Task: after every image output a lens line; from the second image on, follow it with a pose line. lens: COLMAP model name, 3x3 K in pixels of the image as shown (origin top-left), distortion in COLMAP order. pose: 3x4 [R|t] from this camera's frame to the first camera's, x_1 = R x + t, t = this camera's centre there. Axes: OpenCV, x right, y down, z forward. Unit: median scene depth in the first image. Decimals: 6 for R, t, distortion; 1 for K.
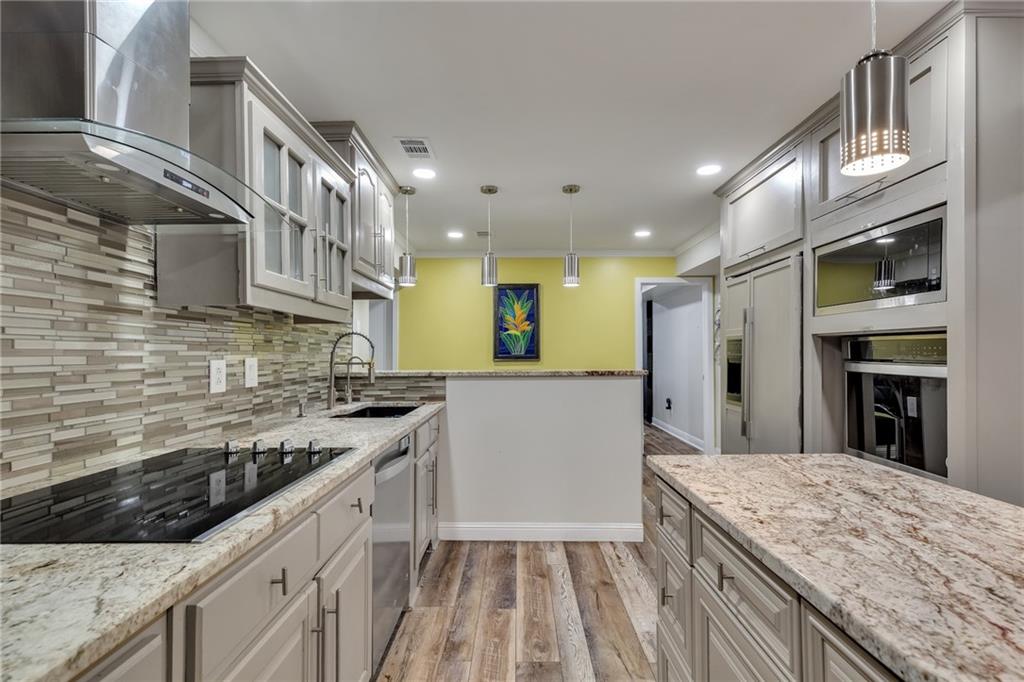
lens RADIAL K [[469.9, 0, 511.5], [0, 469.9, 347.7], [0, 0, 1]] dist [0.011933, -0.000223]
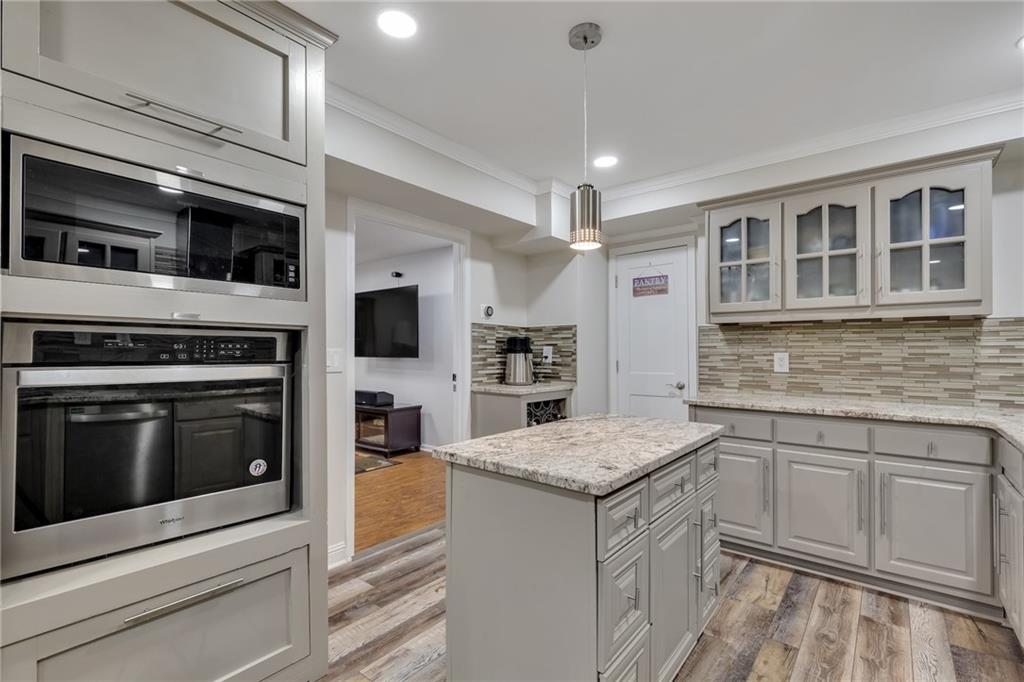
lens RADIAL K [[469.9, 0, 516.1], [0, 469.9, 347.2], [0, 0, 1]] dist [0.011933, -0.000223]
pose [[-0.795239, 0.010279, 0.606209, -0.063618], [-0.001939, 0.999808, -0.019497, 0.018780], [-0.606293, -0.016680, -0.795066, 1.432072]]
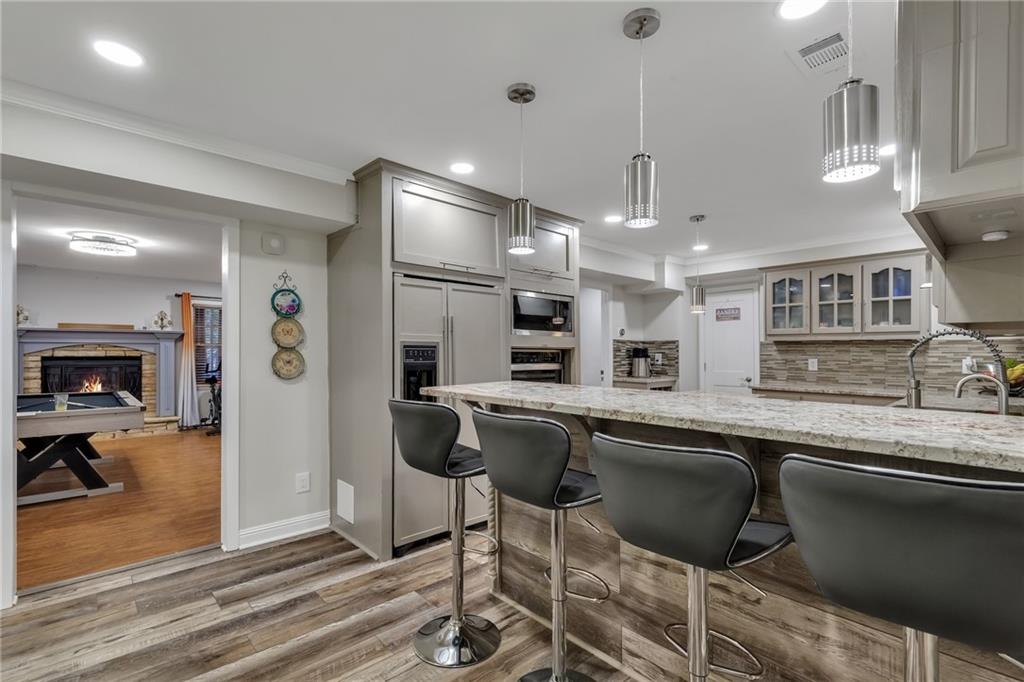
lens RADIAL K [[469.9, 0, 509.5], [0, 469.9, 349.7], [0, 0, 1]] dist [0.011933, -0.000223]
pose [[-0.692518, 0.007380, 0.721363, -0.582523], [-0.006134, 0.999851, -0.016118, 0.005659], [-0.721375, -0.015587, -0.692370, 2.770978]]
